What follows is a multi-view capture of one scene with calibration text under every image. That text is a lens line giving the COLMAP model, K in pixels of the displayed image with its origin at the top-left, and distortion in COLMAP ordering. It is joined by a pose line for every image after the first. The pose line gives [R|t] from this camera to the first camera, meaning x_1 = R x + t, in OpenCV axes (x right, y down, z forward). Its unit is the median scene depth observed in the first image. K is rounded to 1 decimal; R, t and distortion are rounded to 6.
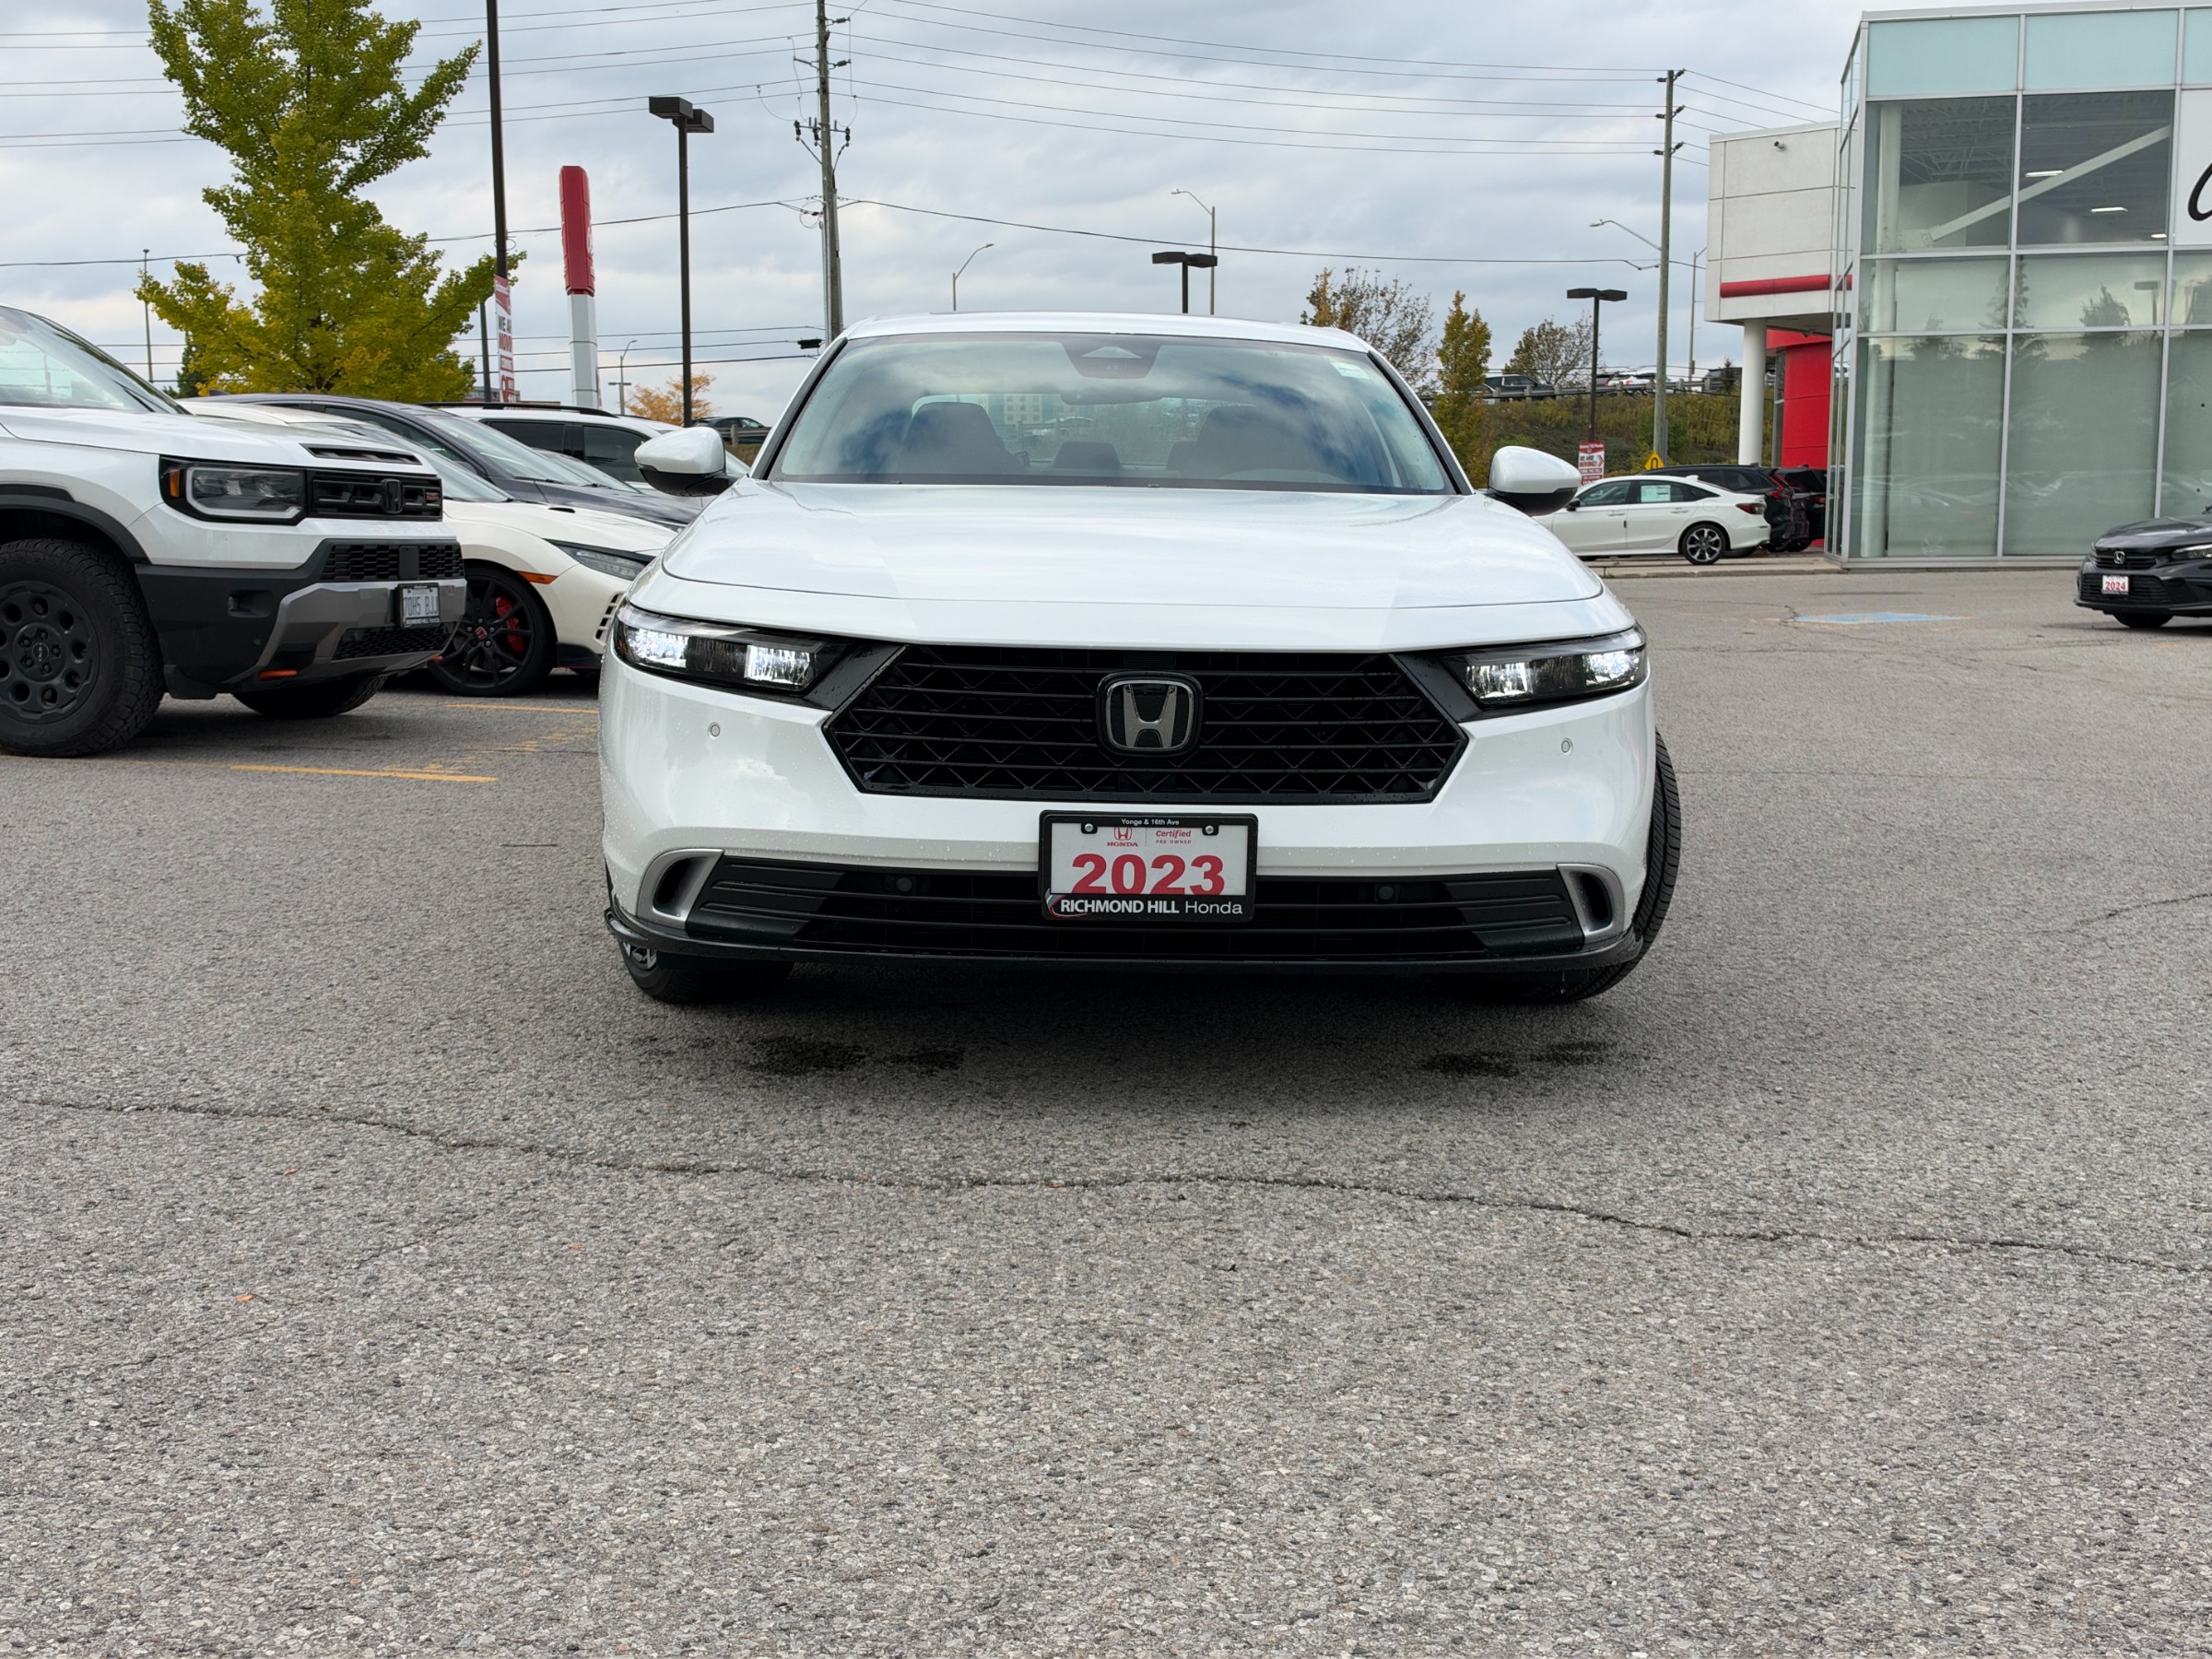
lens RADIAL K [[2198.5, 0, 1113.2], [0, 2198.5, 827.2], [0, 0, 1]] dist [0.151387, -0.338213]
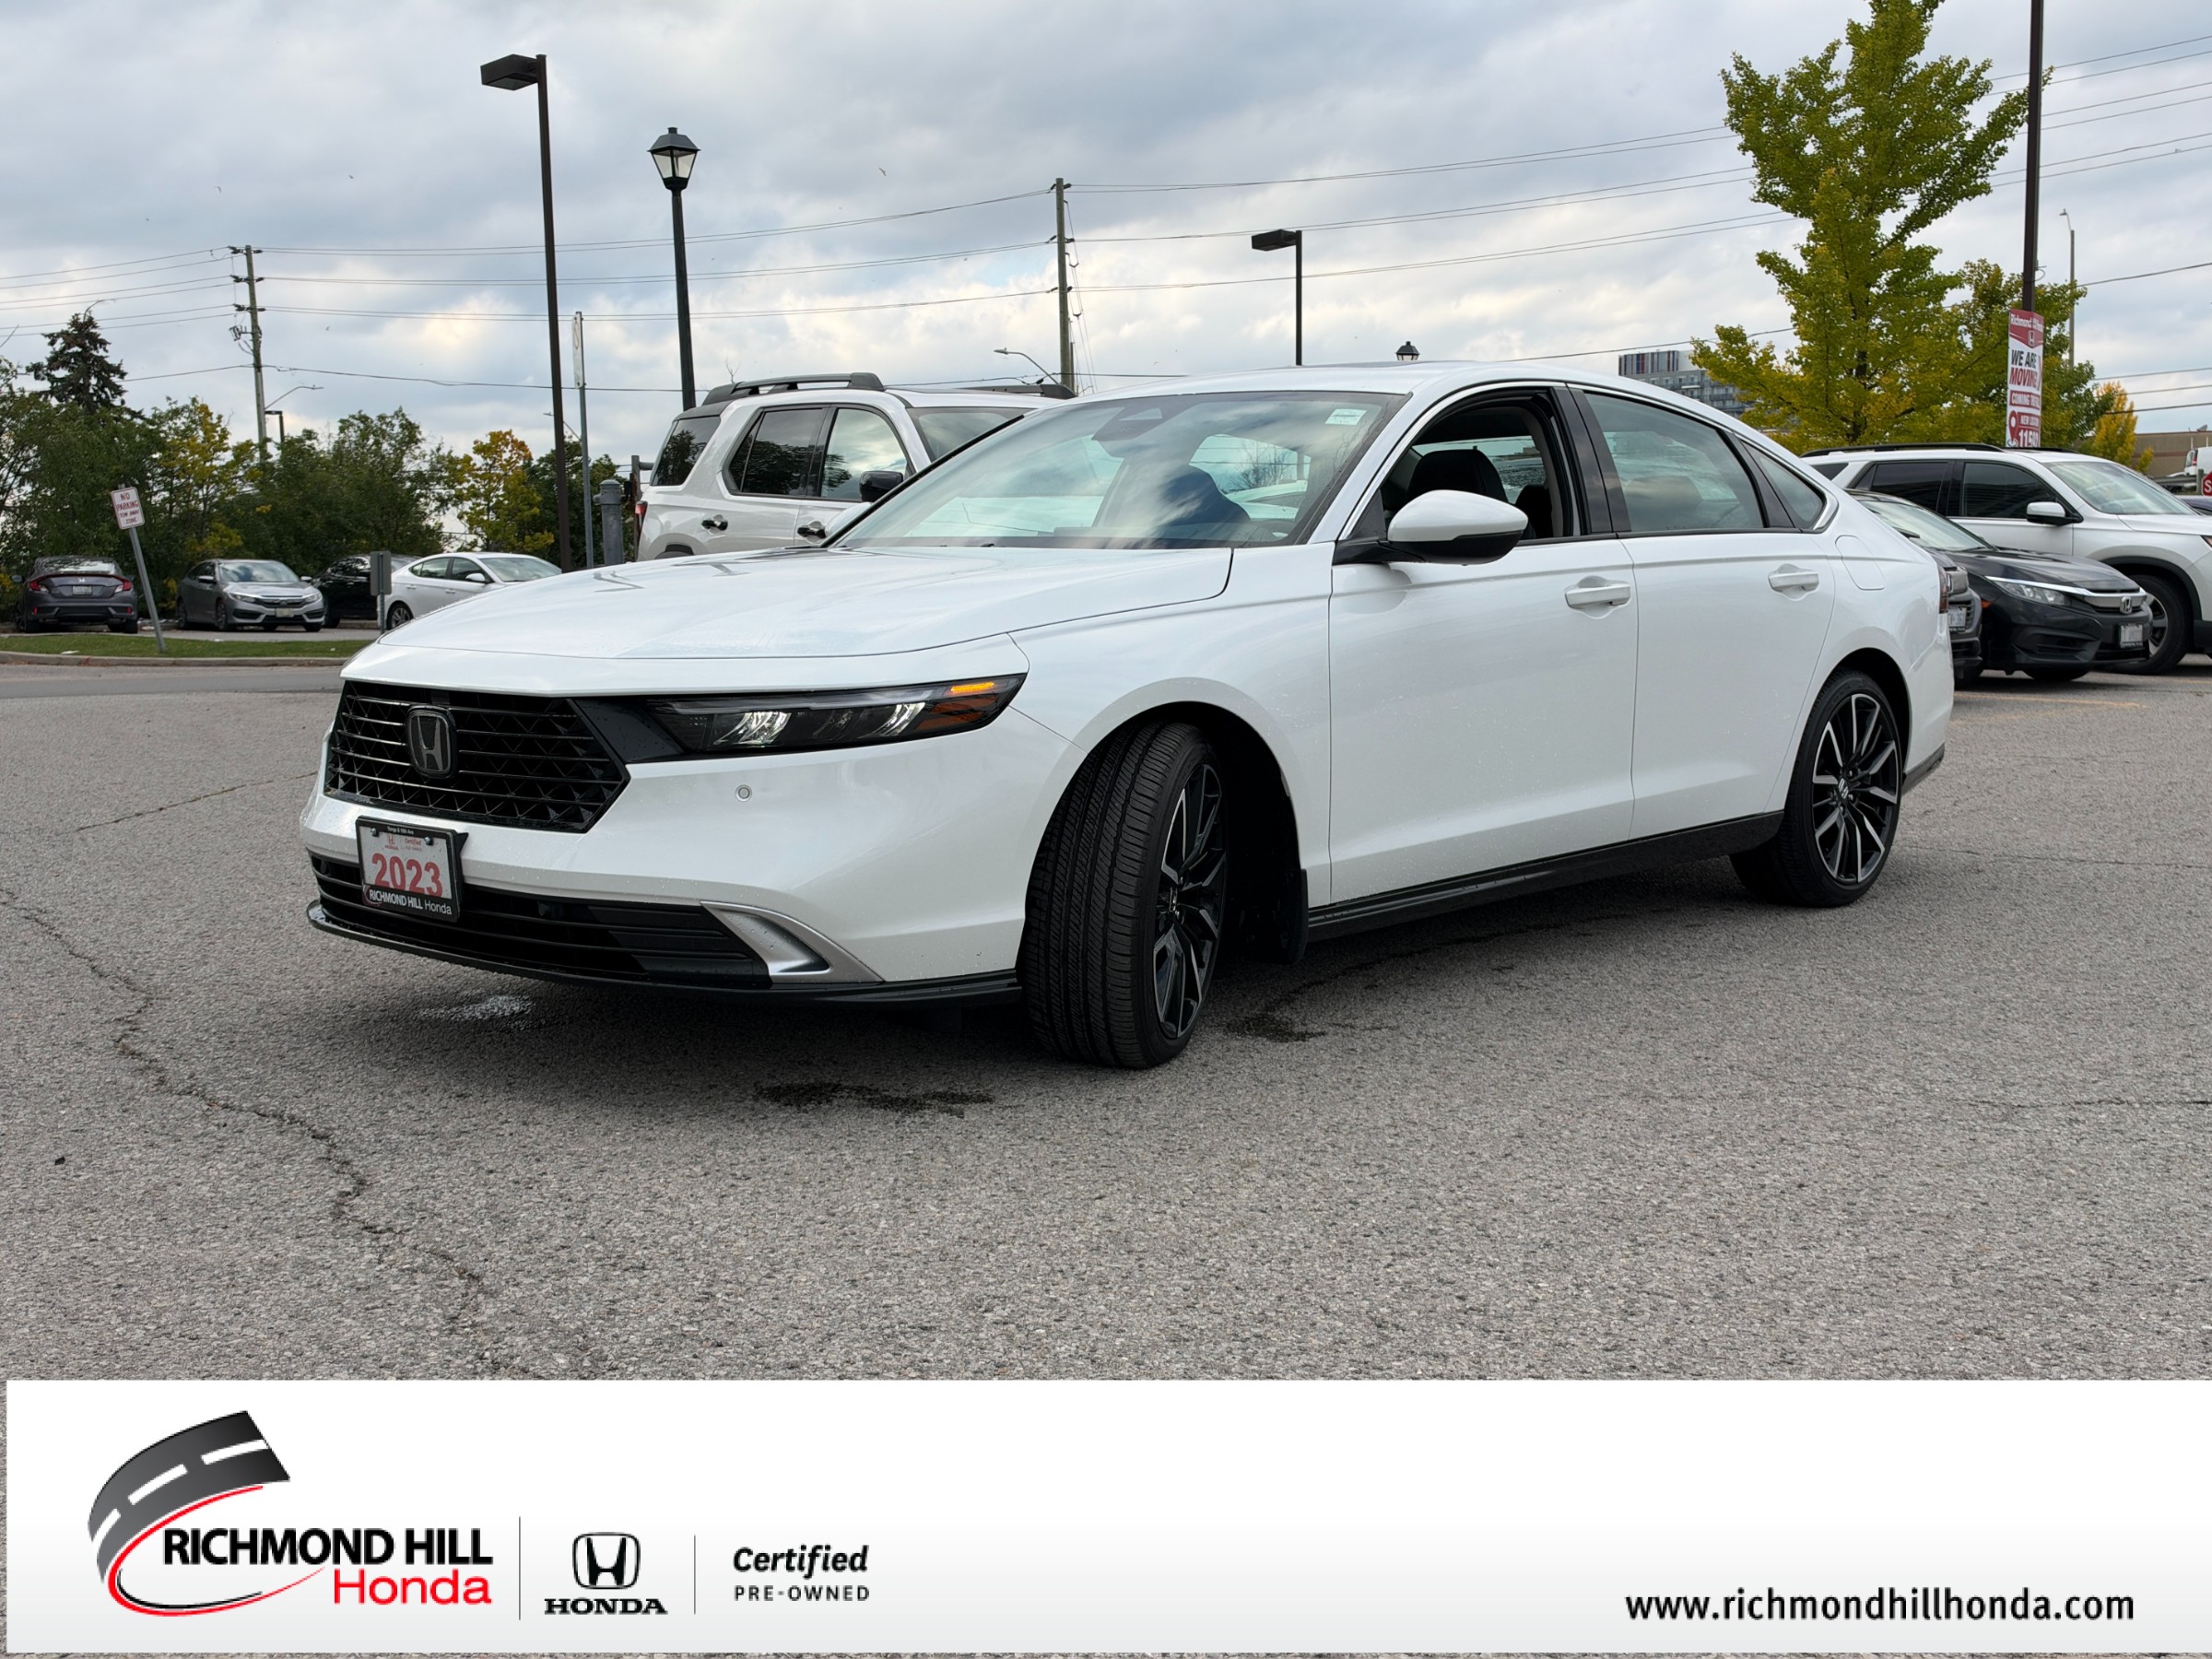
lens RADIAL K [[2198.5, 0, 1113.2], [0, 2198.5, 827.2], [0, 0, 1]] dist [0.151387, -0.338213]
pose [[0.726930, 0.068000, -0.683337, 1.120114], [-0.080943, 0.996633, 0.013069, -0.051254], [0.681925, 0.045811, 0.729986, 0.369822]]
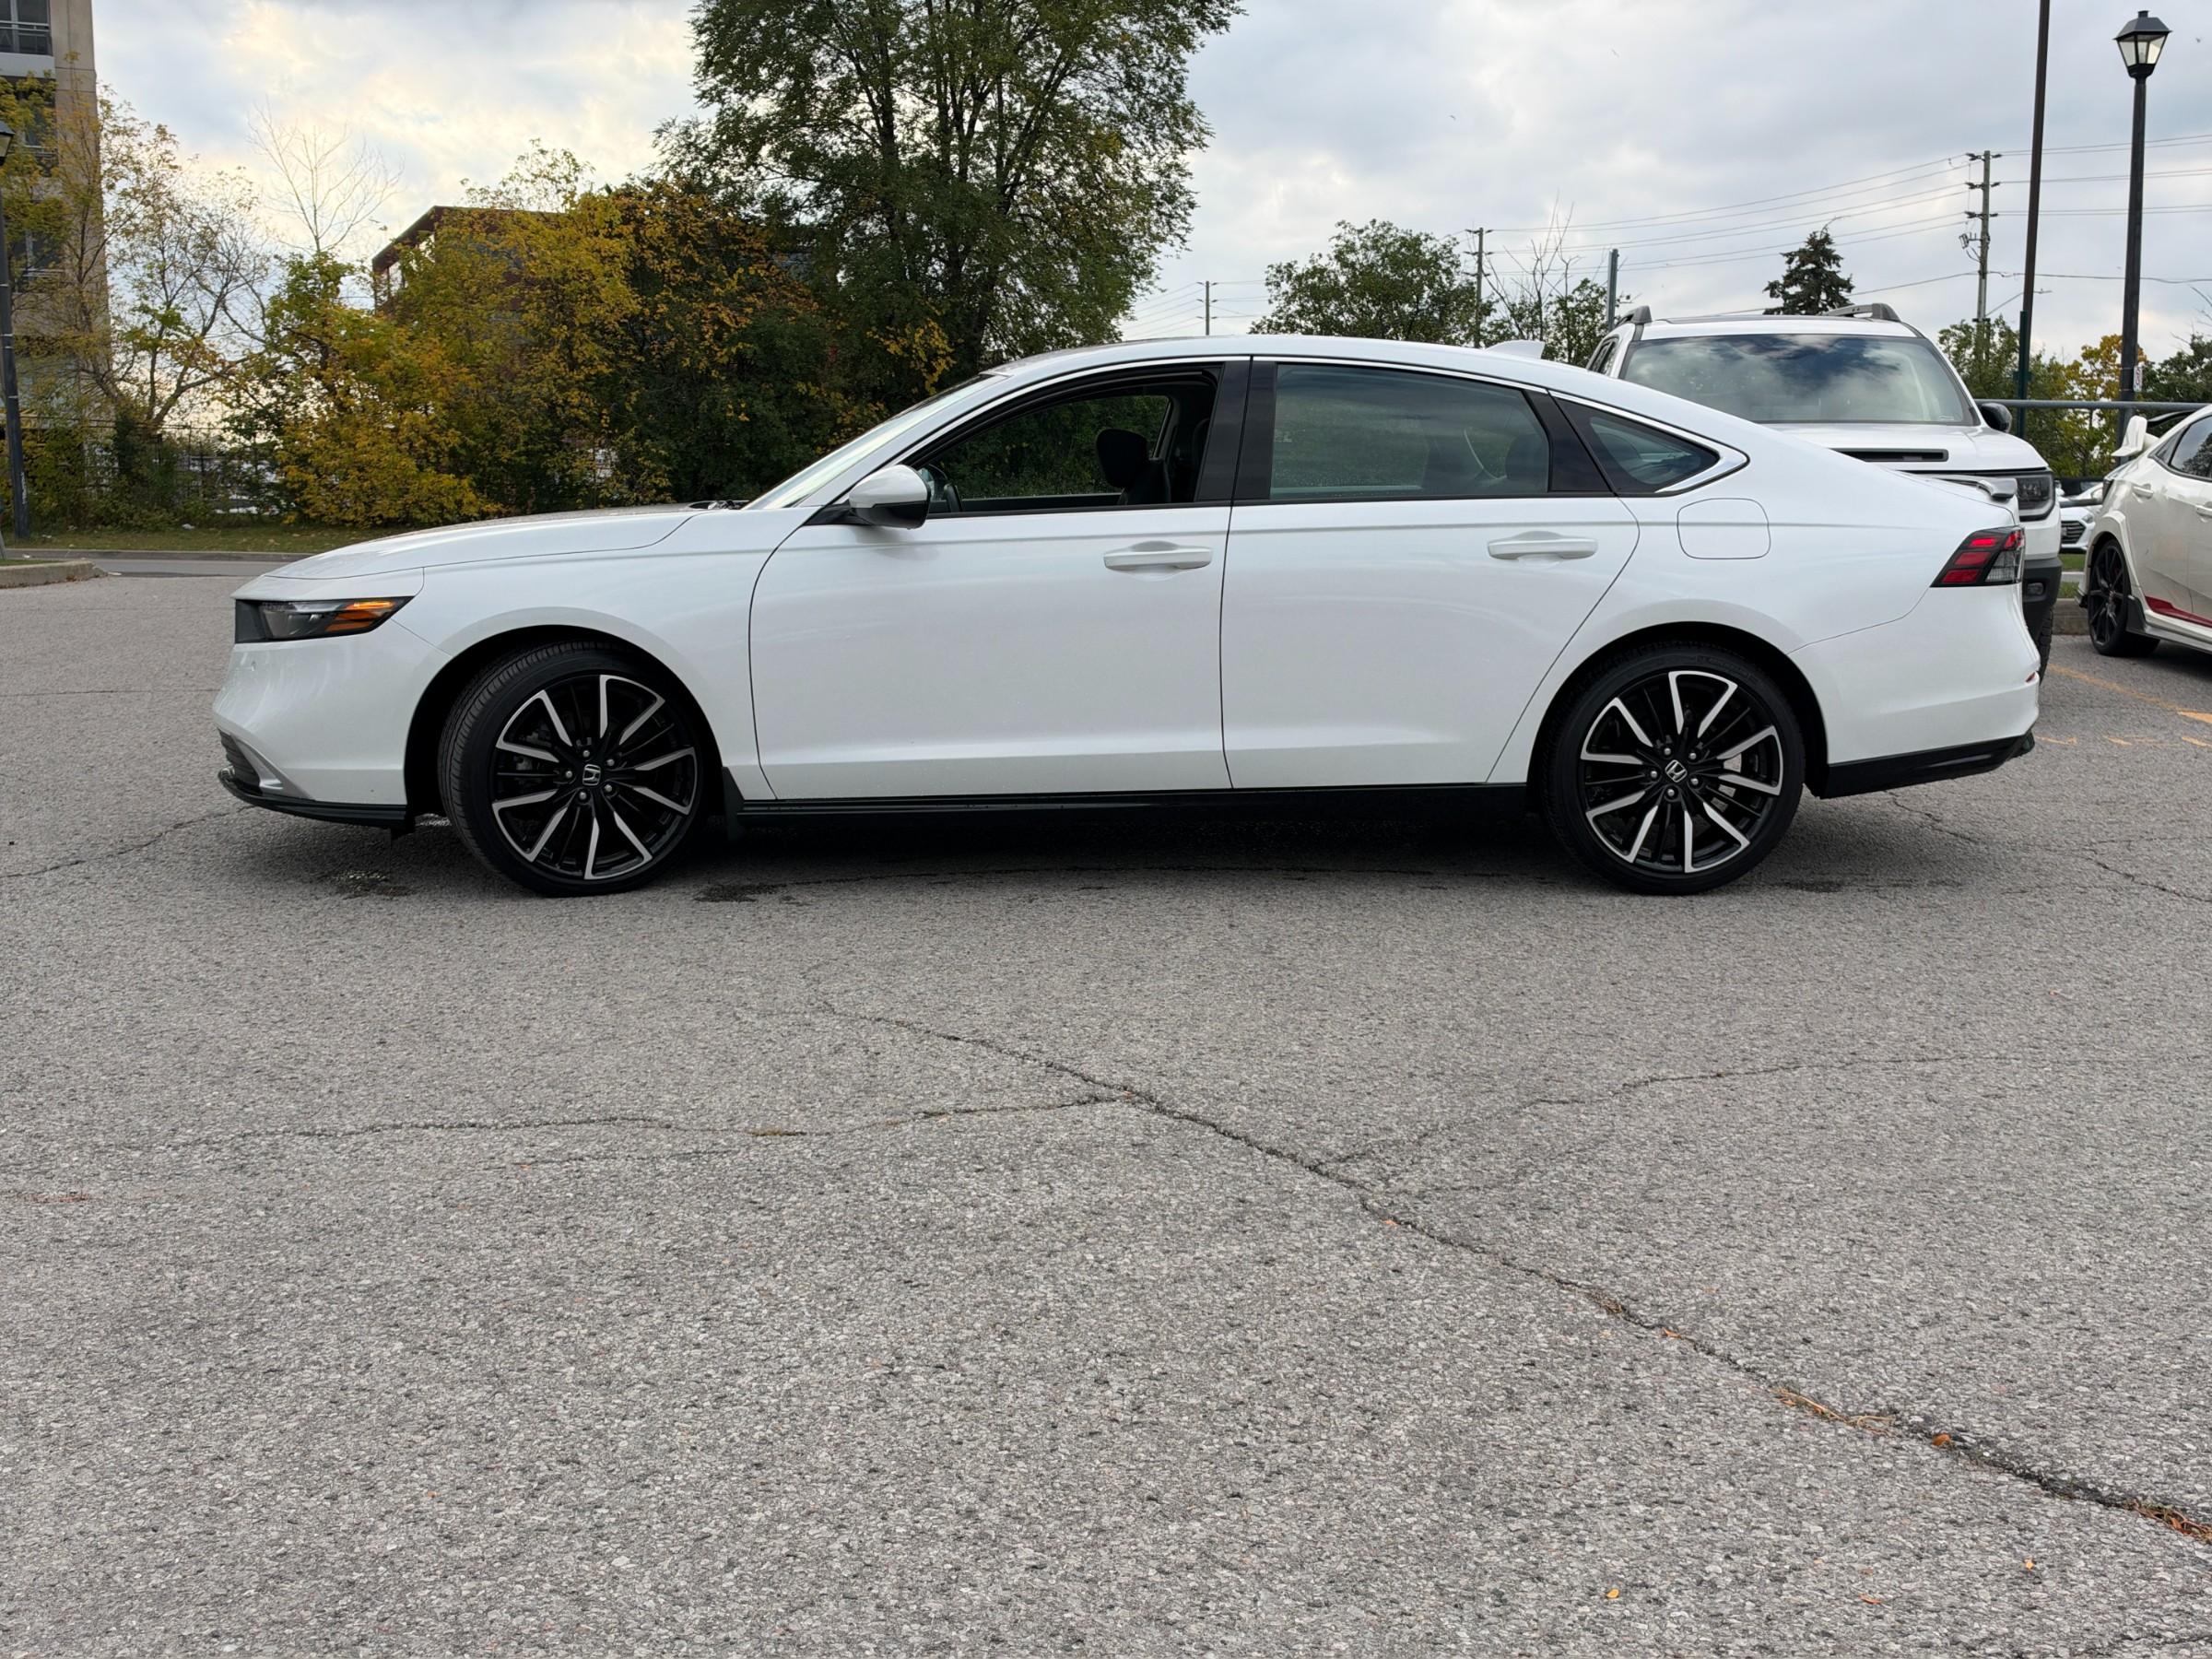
lens RADIAL K [[2198.5, 0, 1113.2], [0, 2198.5, 827.2], [0, 0, 1]] dist [0.151387, -0.338213]
pose [[0.061327, 0.148486, -0.987011, 2.024041], [-0.137770, 0.980666, 0.138971, -0.257225], [0.988564, 0.127458, 0.080599, 1.649738]]
